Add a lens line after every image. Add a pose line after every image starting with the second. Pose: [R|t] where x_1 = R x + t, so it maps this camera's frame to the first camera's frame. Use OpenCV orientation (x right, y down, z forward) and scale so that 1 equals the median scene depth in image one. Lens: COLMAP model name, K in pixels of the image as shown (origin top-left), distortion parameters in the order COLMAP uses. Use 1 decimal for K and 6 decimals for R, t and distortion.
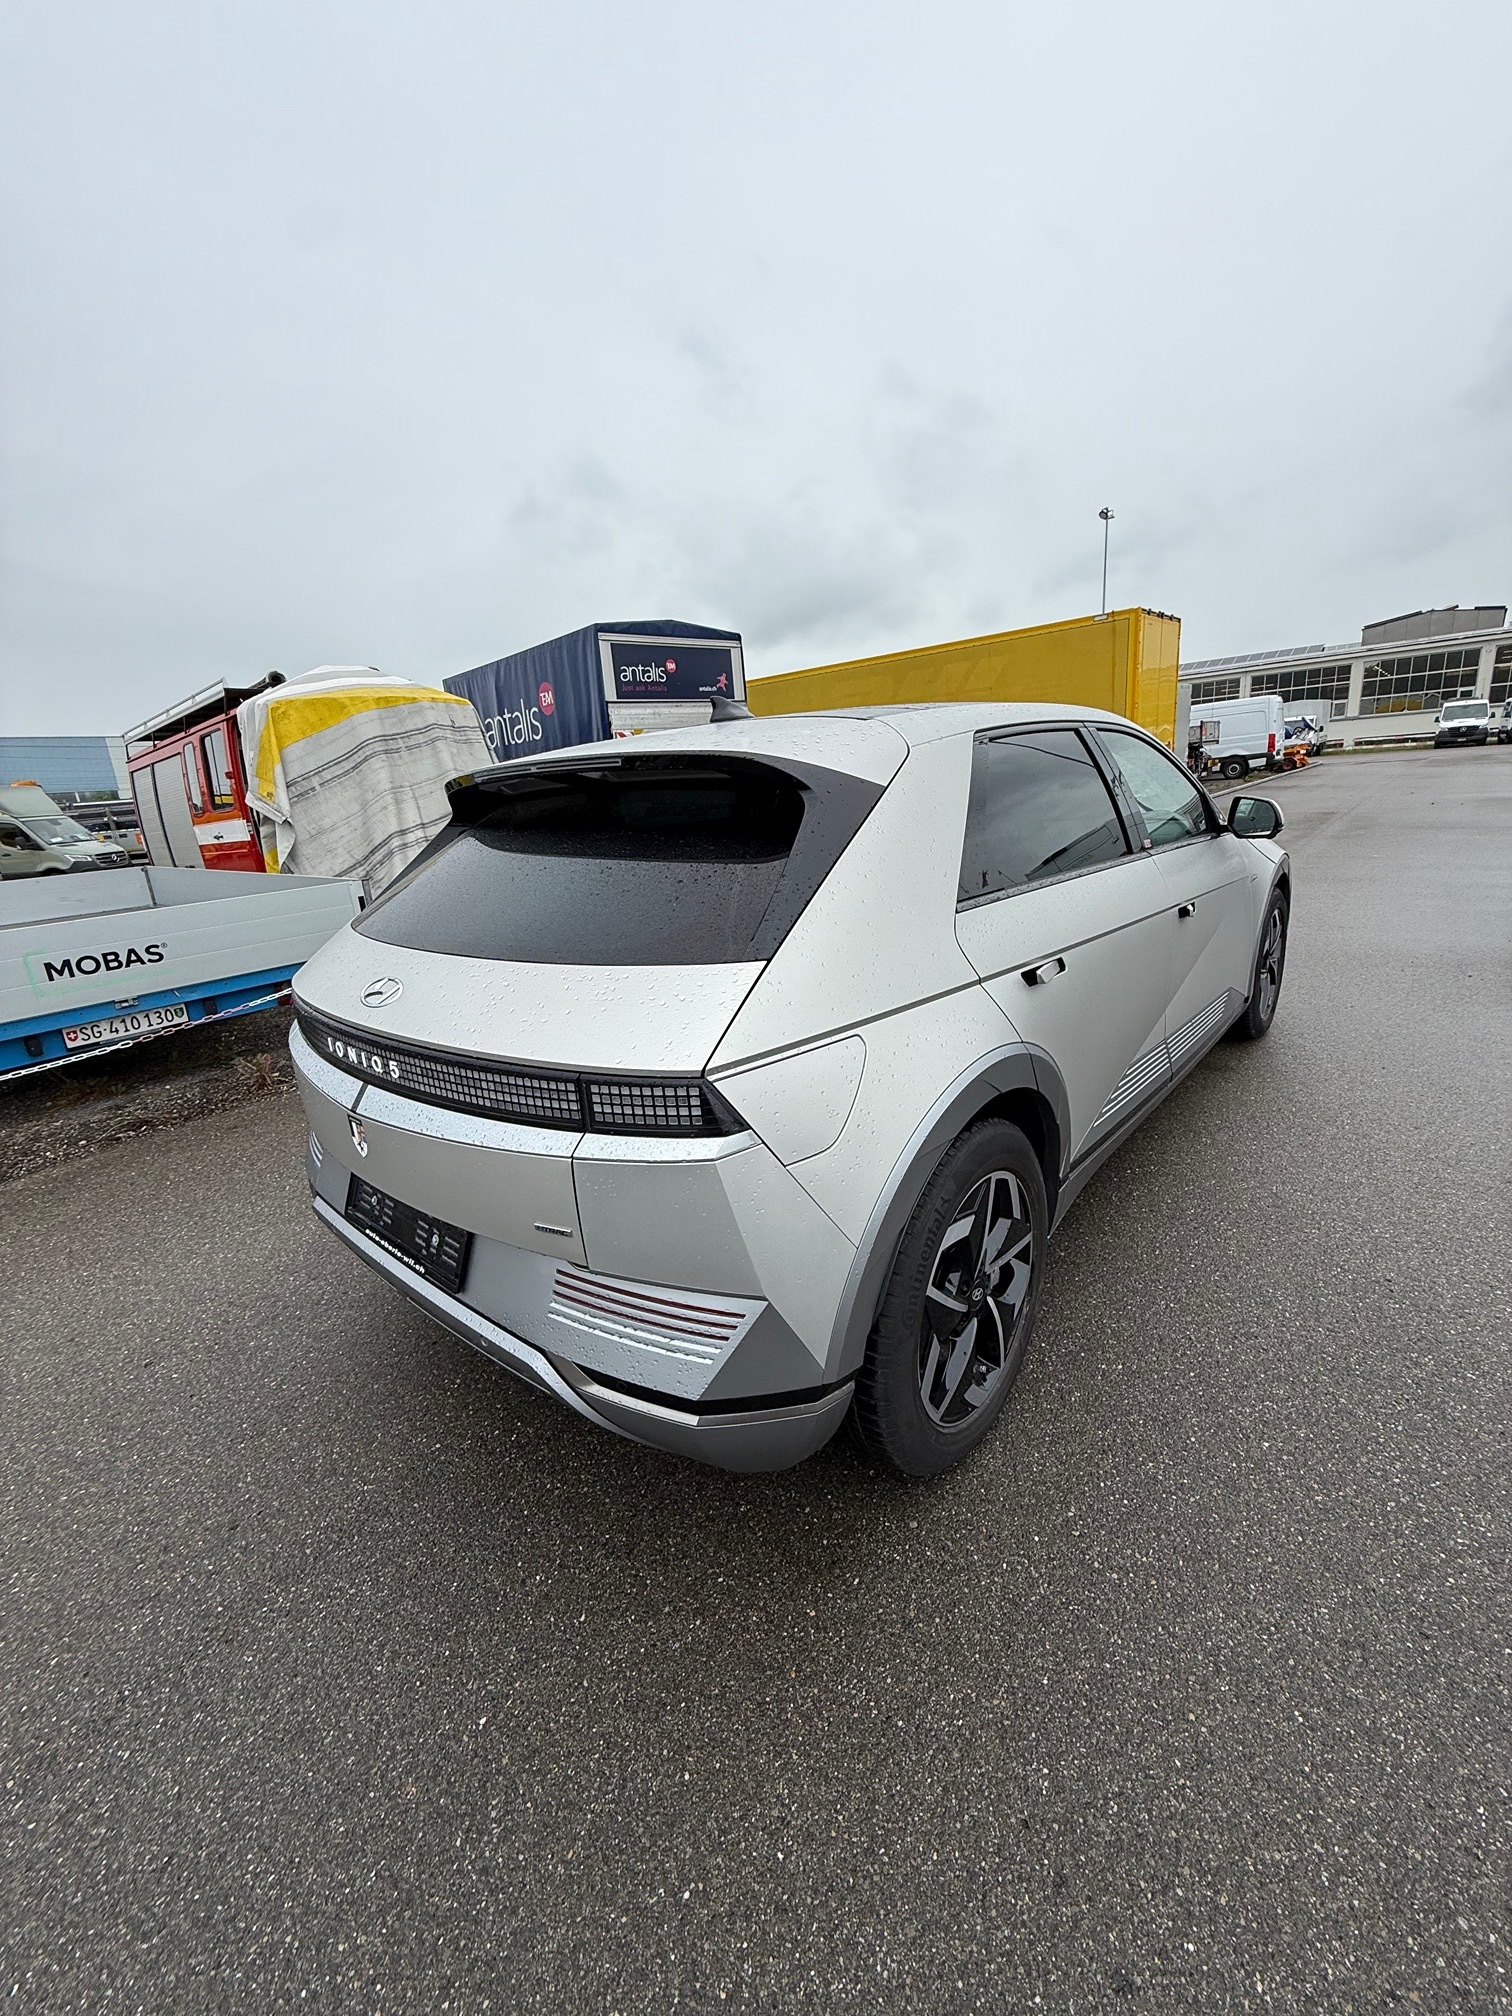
lens RADIAL K [[798.6, 0, 758.3], [0, 798.6, 1009.4], [0, 0, 1]] dist [-0.001314, -0.000489]
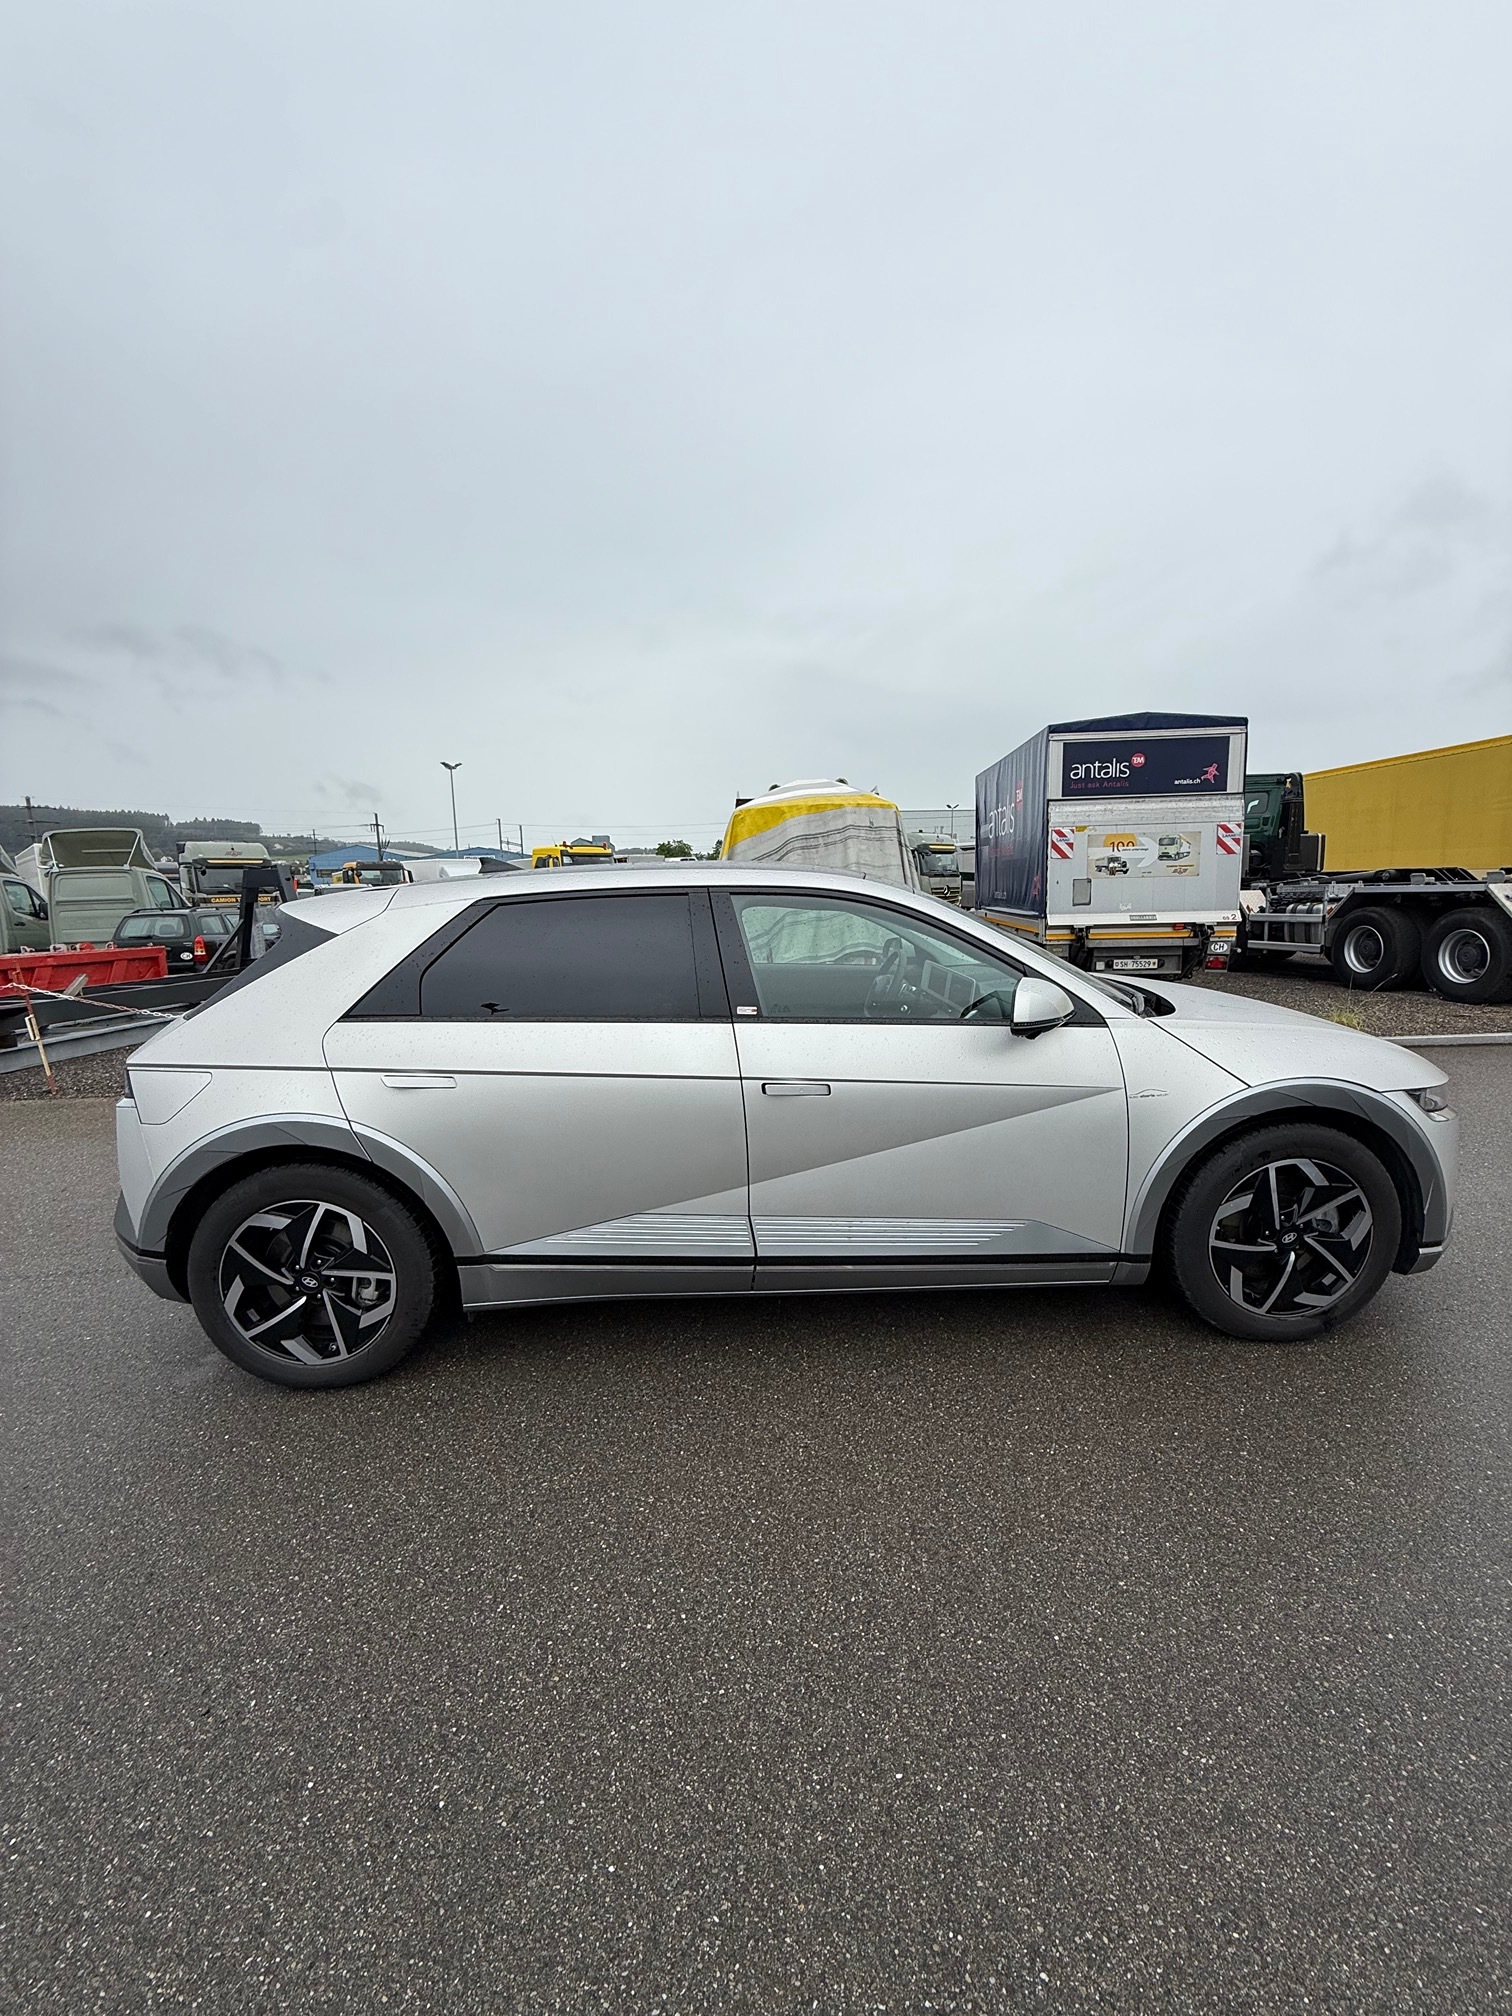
lens RADIAL K [[798.6, 0, 758.3], [0, 798.6, 1009.4], [0, 0, 1]] dist [-0.001314, -0.000489]
pose [[0.679938, 0.174375, -0.712234, 1.515562], [-0.233369, 0.972269, 0.015252, -0.285671], [0.695142, 0.155843, 0.701776, 0.406256]]
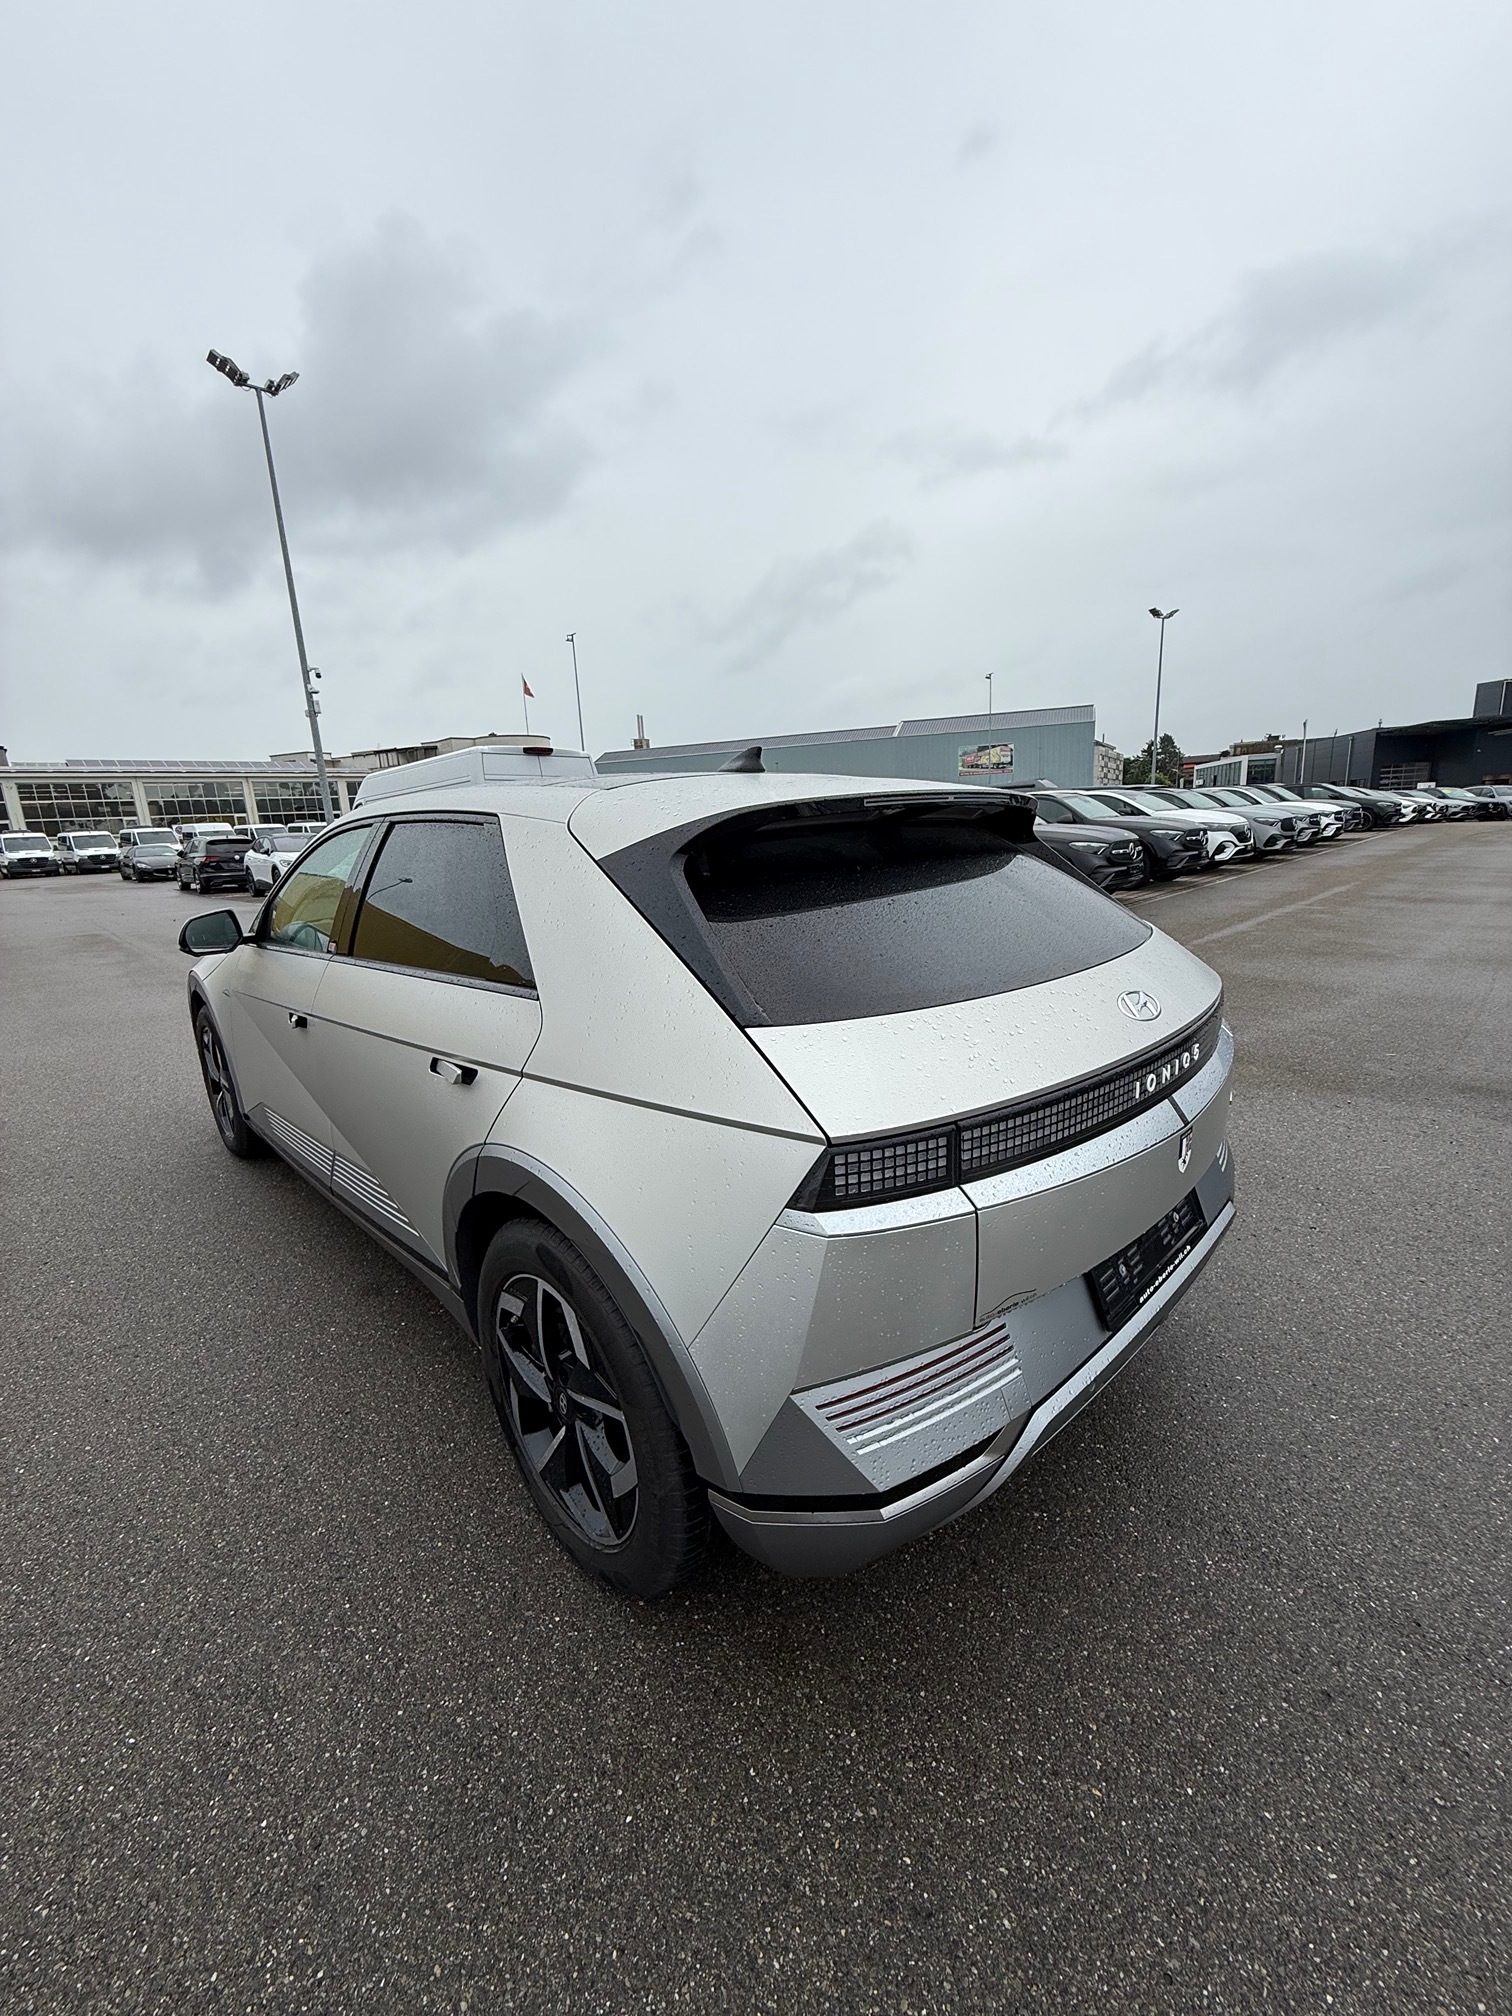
lens RADIAL K [[799.3, 0, 759.7], [0, 799.3, 1010.7], [0, 0, 1]] dist [-0.001003, -0.001223]
pose [[0.086910, -0.160736, 0.983164, -1.182111], [0.313401, 0.941202, 0.126171, -0.227793], [-0.945635, 0.297159, 0.132174, 1.054981]]
